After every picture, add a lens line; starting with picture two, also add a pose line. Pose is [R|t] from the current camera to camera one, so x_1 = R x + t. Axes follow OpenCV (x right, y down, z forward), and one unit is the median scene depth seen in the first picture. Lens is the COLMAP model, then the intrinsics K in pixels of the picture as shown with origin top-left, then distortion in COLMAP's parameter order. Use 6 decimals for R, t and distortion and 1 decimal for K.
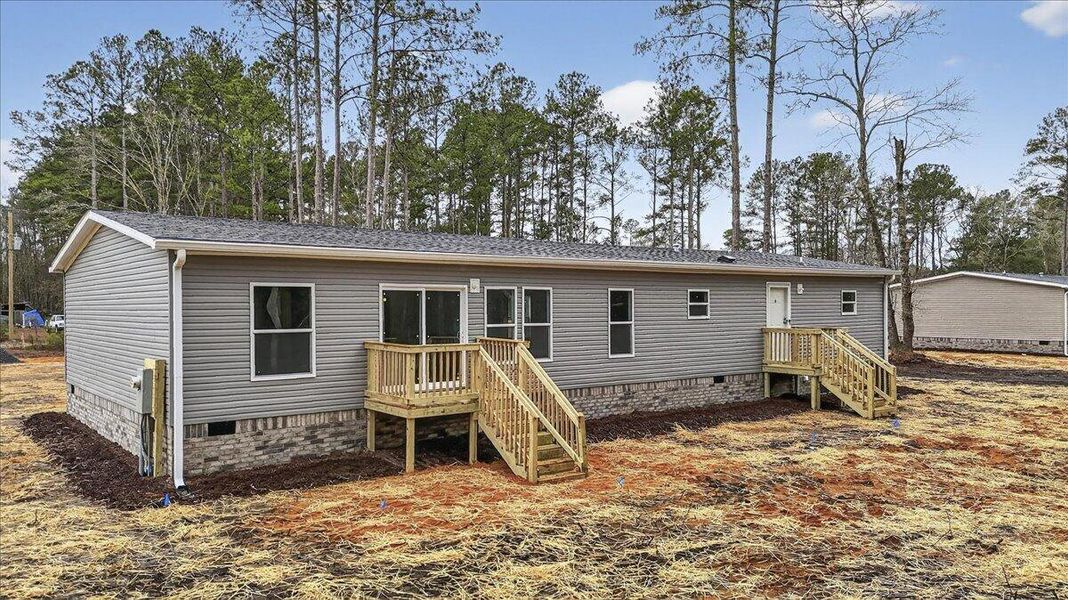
lens RADIAL K [[794.4, 0, 534.0], [0, 794.4, 300.0], [0, 0, 1]] dist [0.045972, -0.000491]
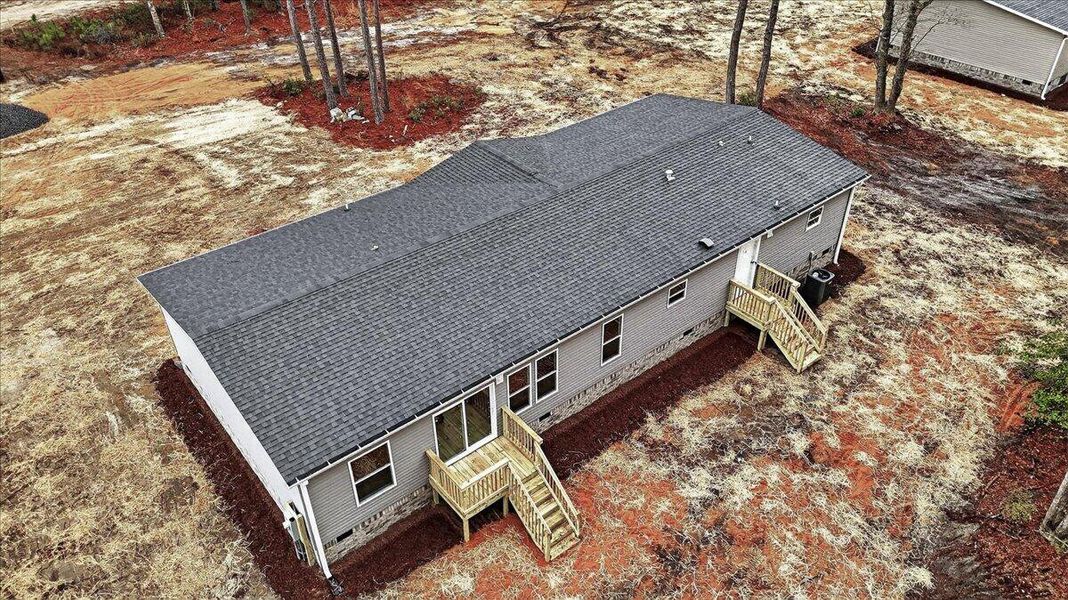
lens RADIAL K [[794.4, 0, 534.0], [0, 794.4, 300.0], [0, 0, 1]] dist [0.045972, -0.000491]
pose [[0.999873, -0.015216, 0.004653, -0.021166], [0.009471, 0.804103, 0.594415, -0.861423], [-0.012787, -0.594296, 0.804145, 0.023836]]
